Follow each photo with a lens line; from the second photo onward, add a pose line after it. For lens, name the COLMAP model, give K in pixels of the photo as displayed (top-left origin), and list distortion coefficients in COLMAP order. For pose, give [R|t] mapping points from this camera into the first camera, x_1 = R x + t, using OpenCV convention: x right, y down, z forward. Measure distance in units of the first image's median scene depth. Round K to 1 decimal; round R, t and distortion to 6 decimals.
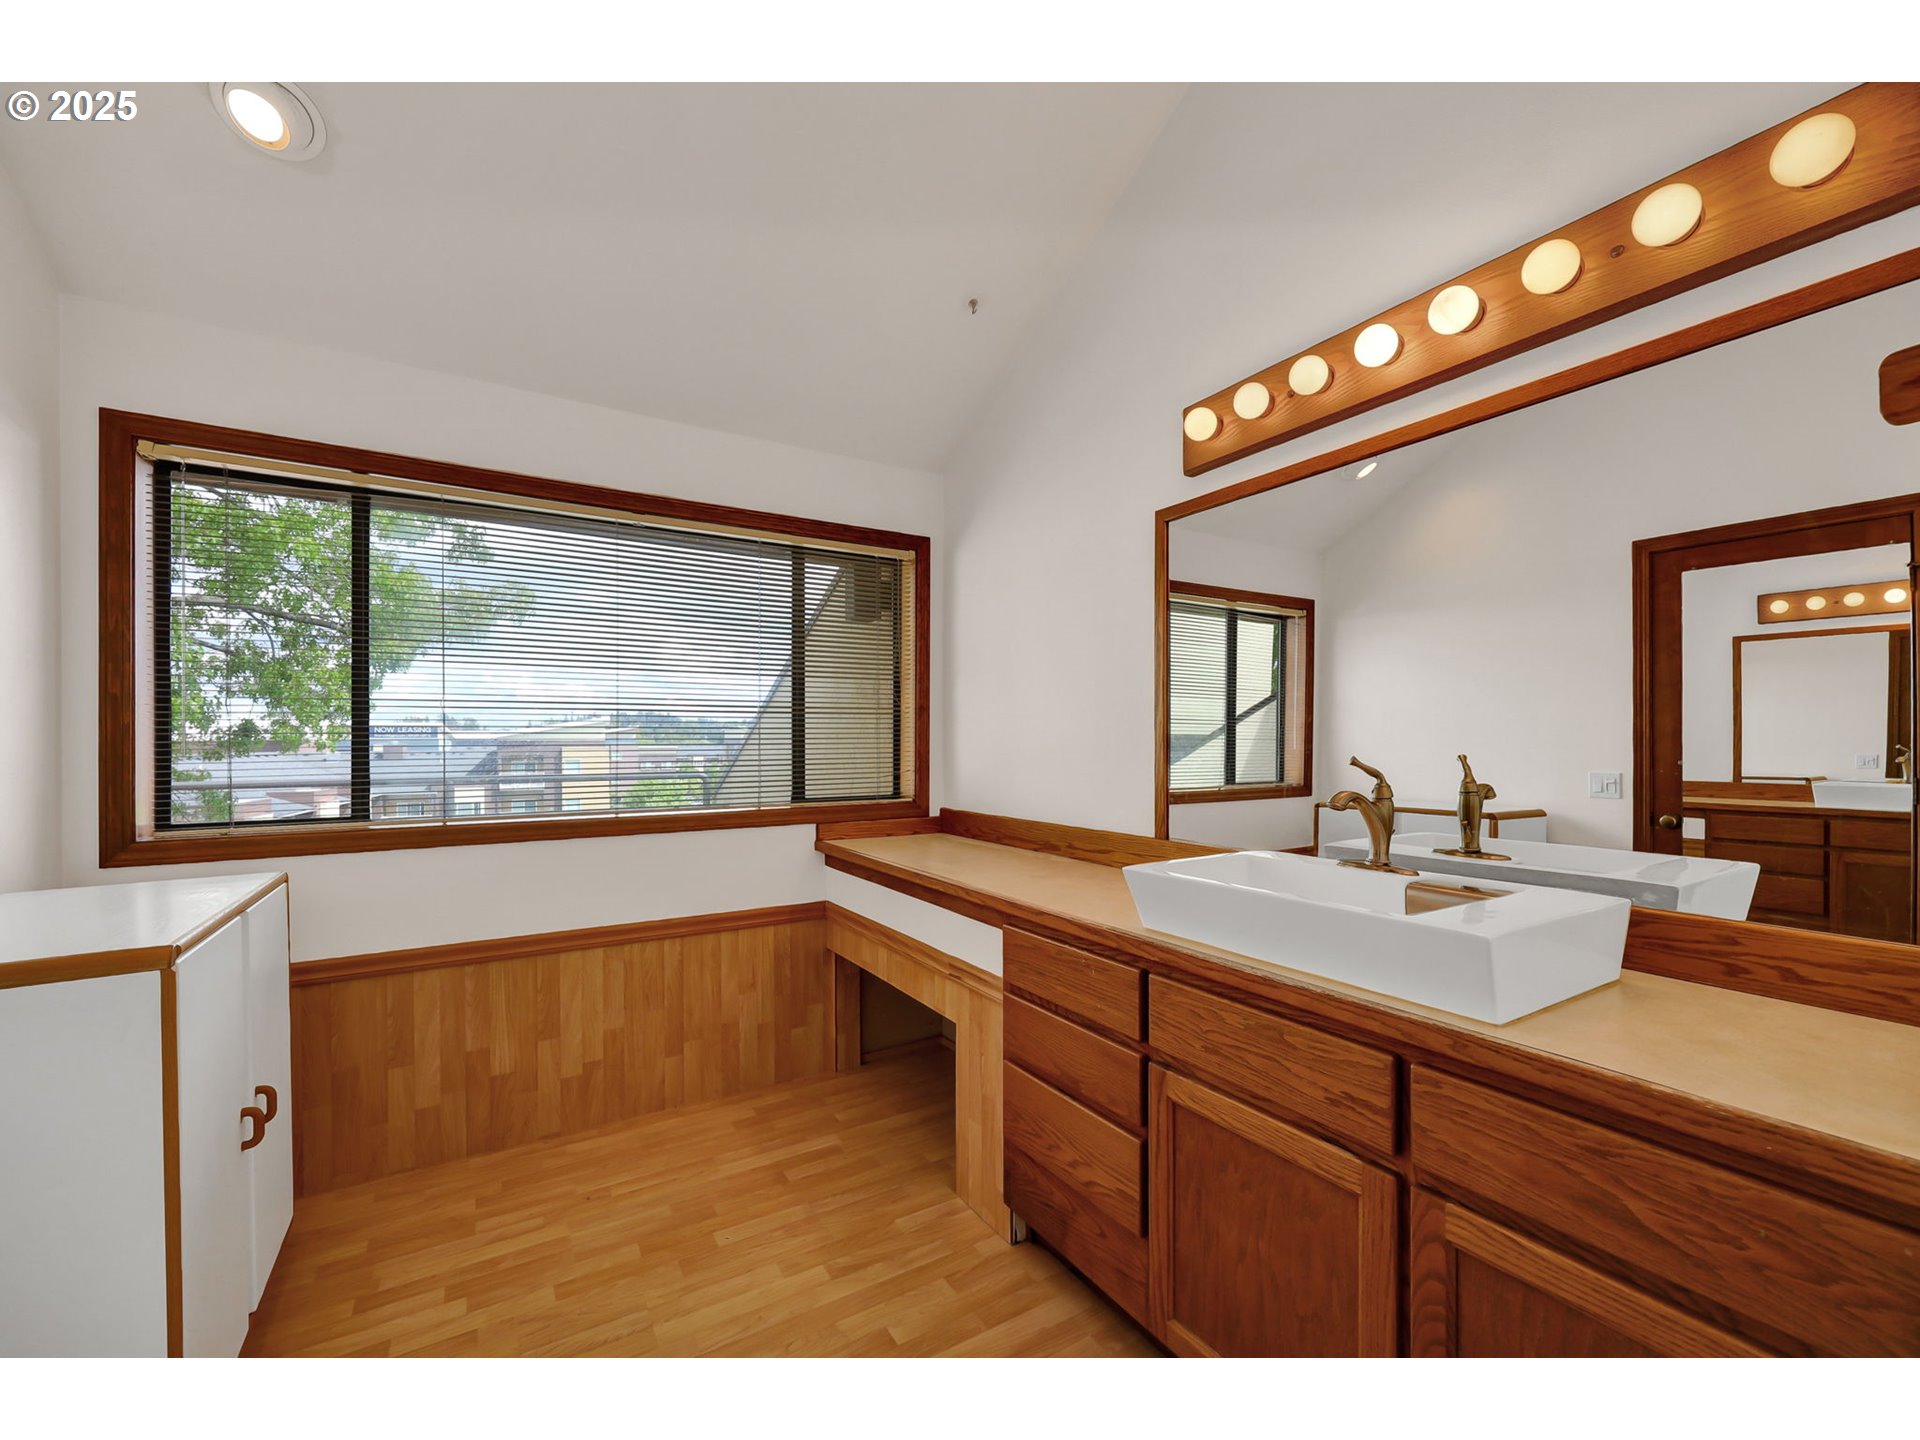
lens RADIAL K [[798.2, 0, 953.7], [0, 798.2, 733.9], [0, 0, 1]] dist [0.001484, -0.000865]
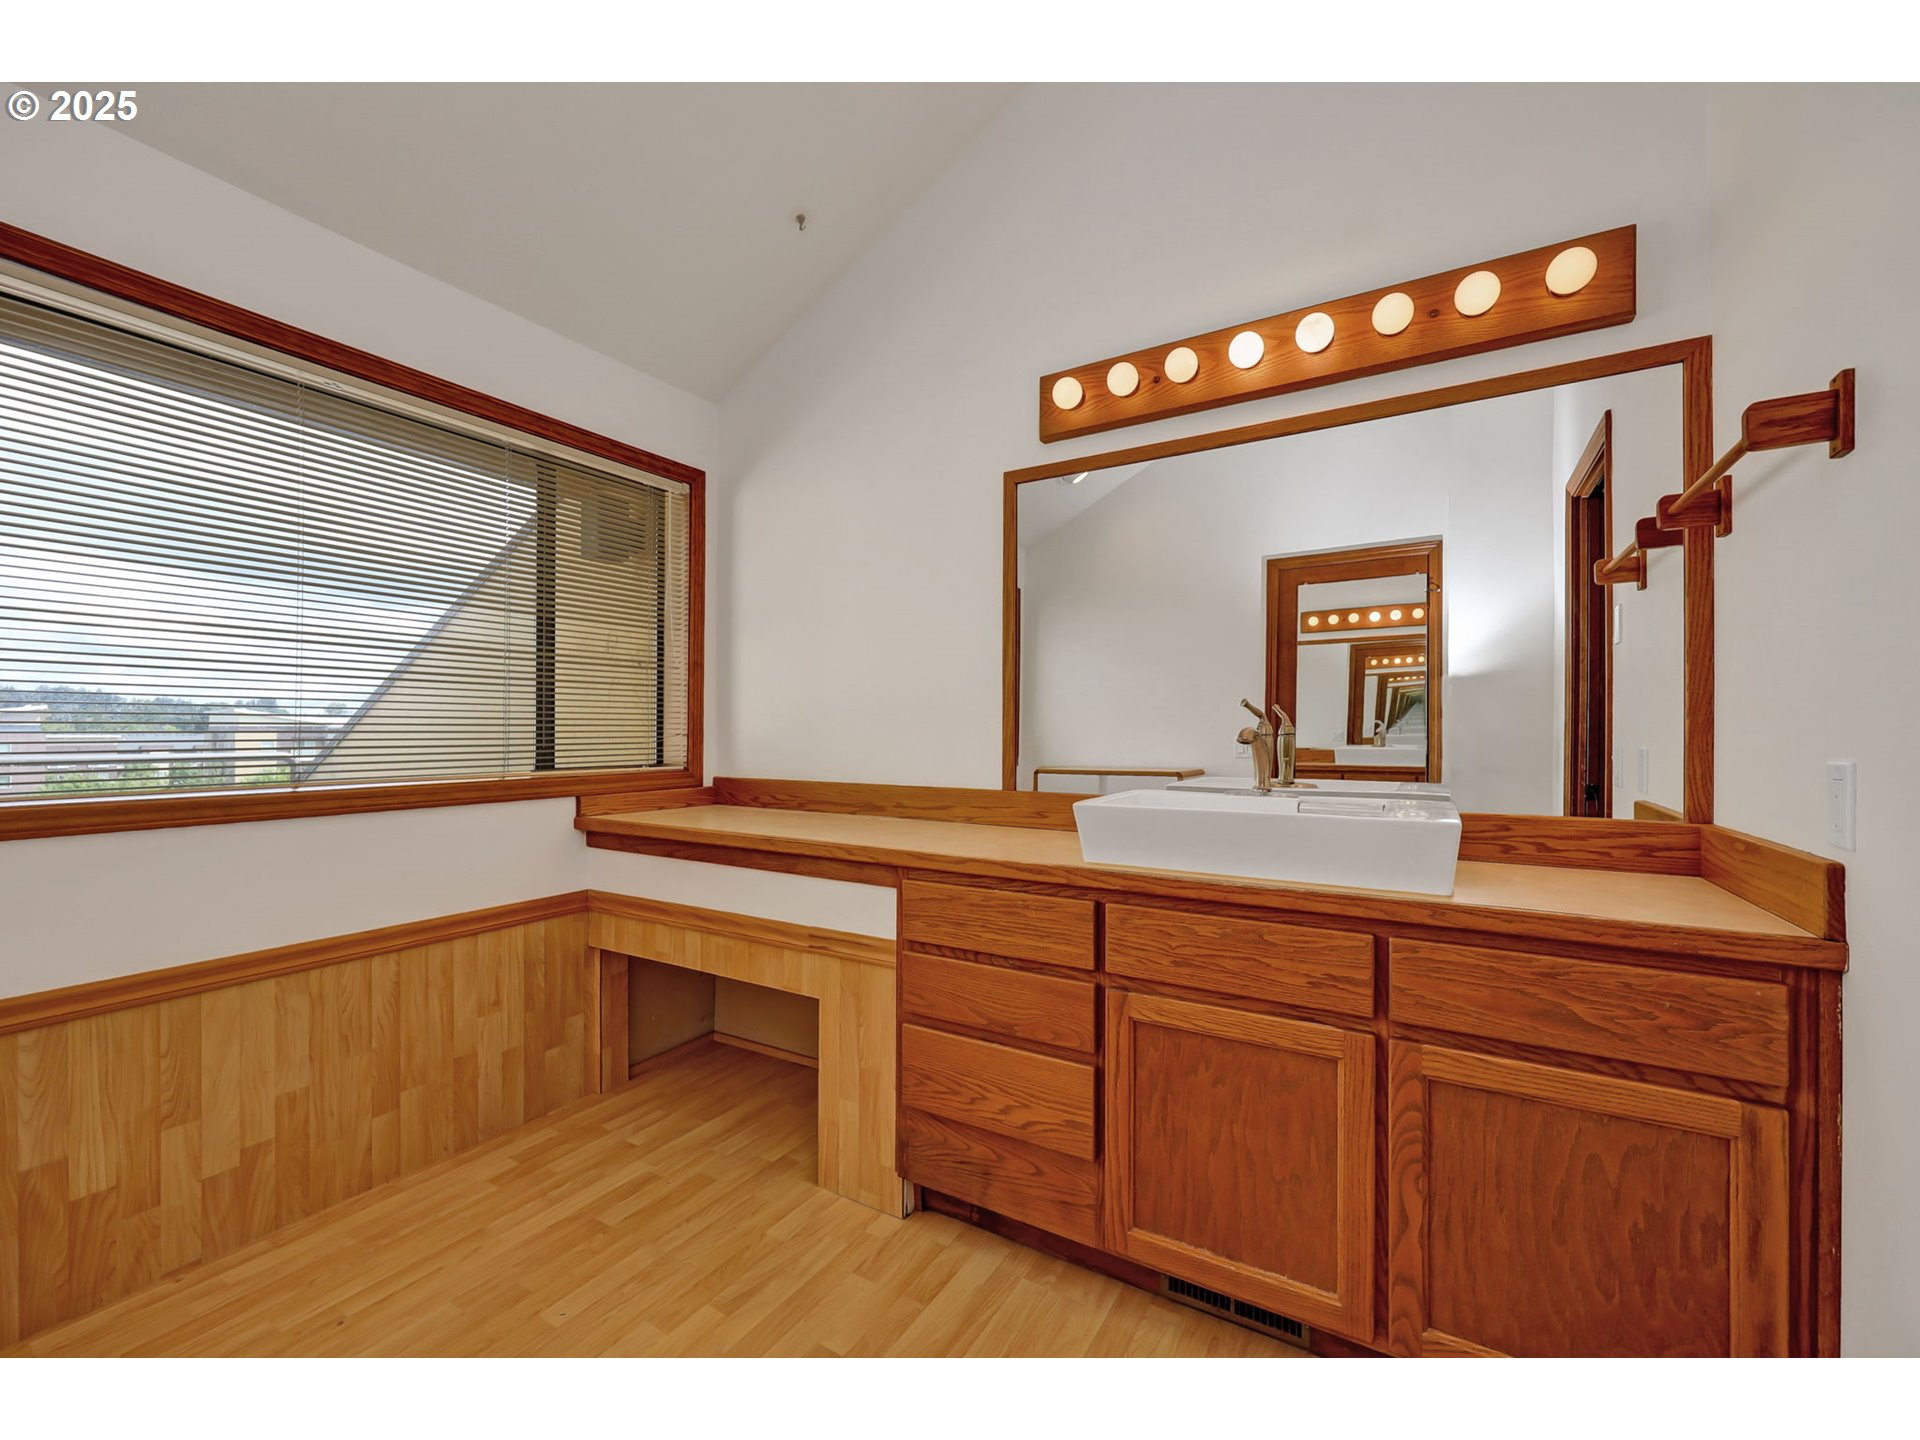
lens RADIAL K [[798.2, 0, 961.7], [0, 798.2, 725.2], [0, 0, 1]] dist [0.001484, -0.000865]
pose [[0.882834, 0.008286, 0.469612, -0.285674], [-0.008795, 0.999961, -0.001111, 0.050463], [-0.469602, -0.003150, 0.882872, 0.121991]]
